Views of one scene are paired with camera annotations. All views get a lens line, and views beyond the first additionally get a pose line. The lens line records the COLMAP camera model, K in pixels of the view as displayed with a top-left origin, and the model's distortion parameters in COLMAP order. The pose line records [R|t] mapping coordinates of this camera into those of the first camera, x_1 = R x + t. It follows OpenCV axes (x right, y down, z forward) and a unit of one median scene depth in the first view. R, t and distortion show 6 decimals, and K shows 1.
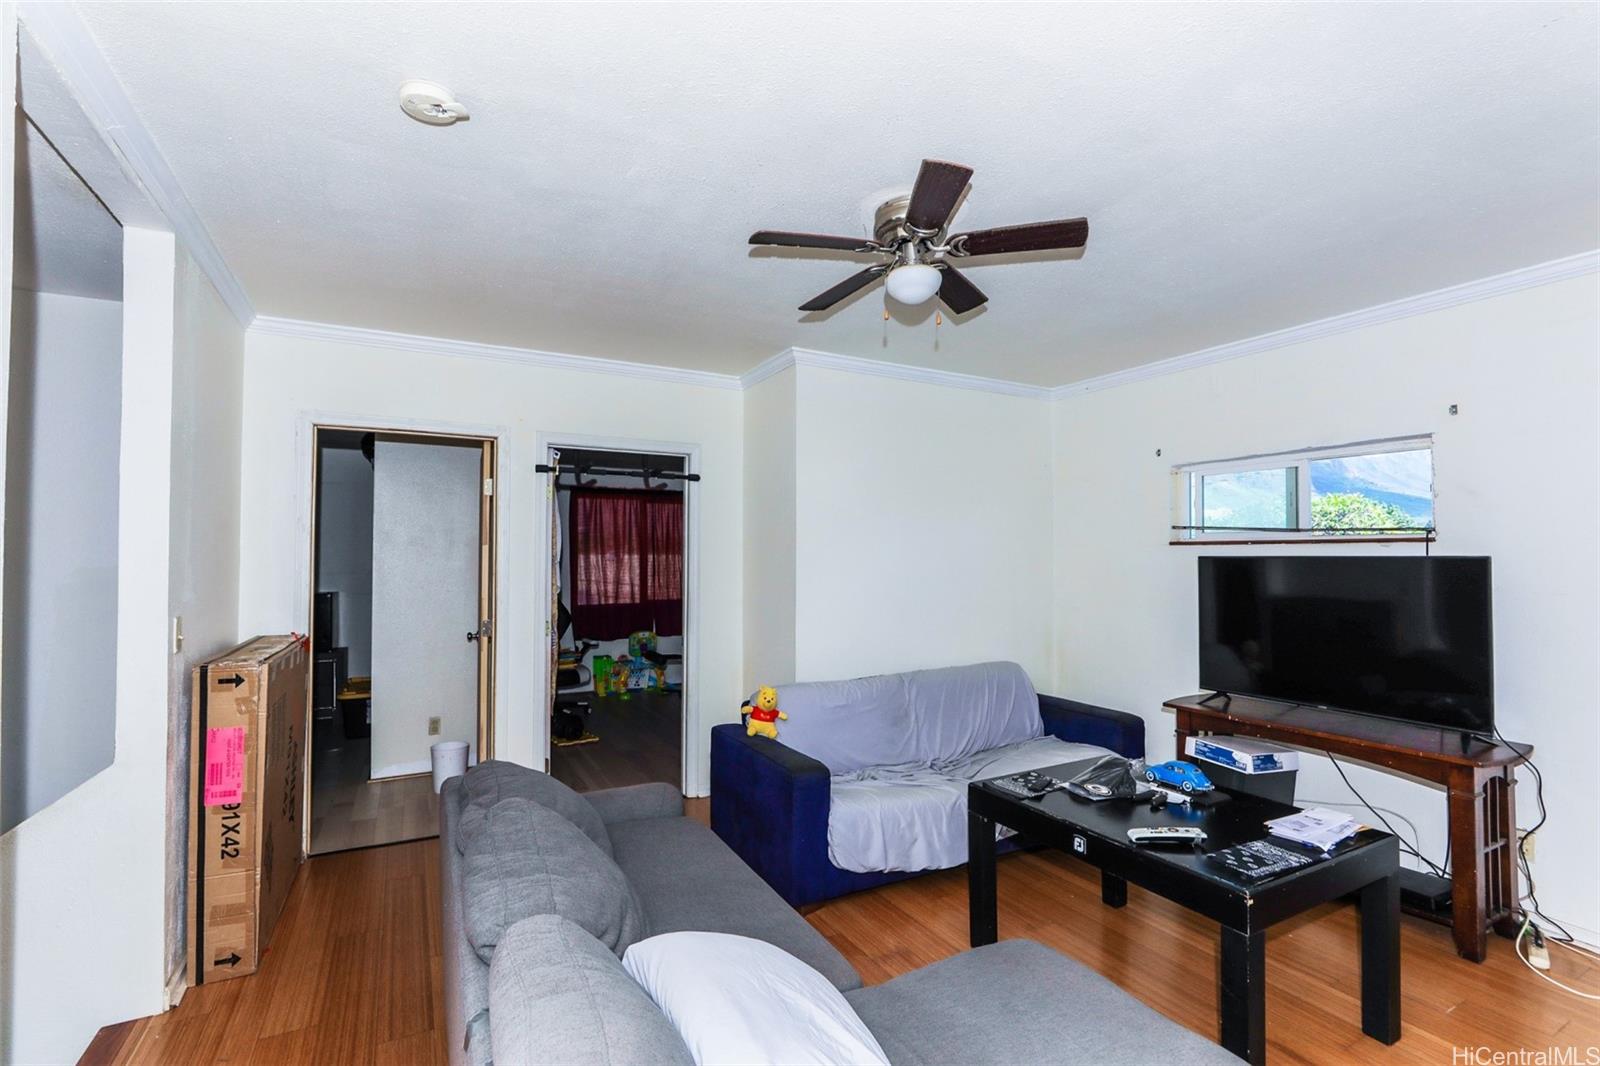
lens RADIAL K [[725.5, 0, 807.8], [0, 725.5, 542.6], [0, 0, 1]] dist [-0.021317, 0.000913]
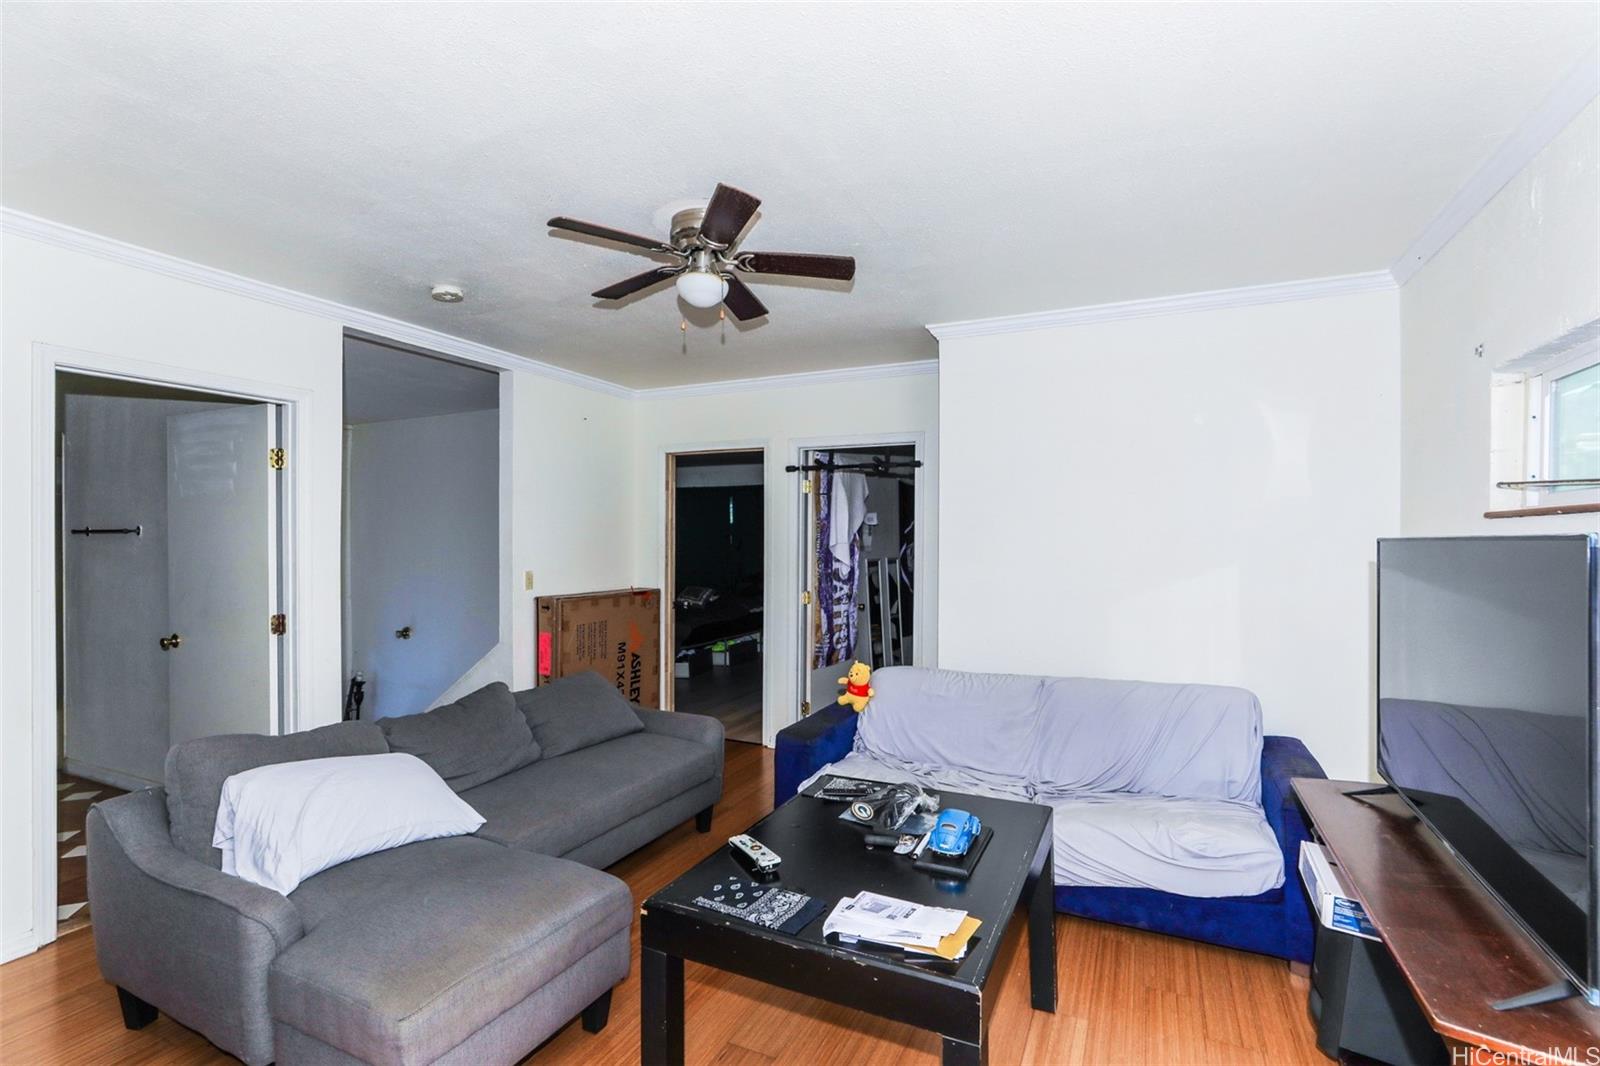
lens RADIAL K [[725.5, 0, 807.8], [0, 725.5, 542.6], [0, 0, 1]] dist [-0.021317, 0.000913]
pose [[0.589819, 0.004394, -0.807524, 1.047857], [0.019914, 0.999602, 0.019984, 0.002185], [0.807290, -0.027868, 0.589496, 0.437165]]
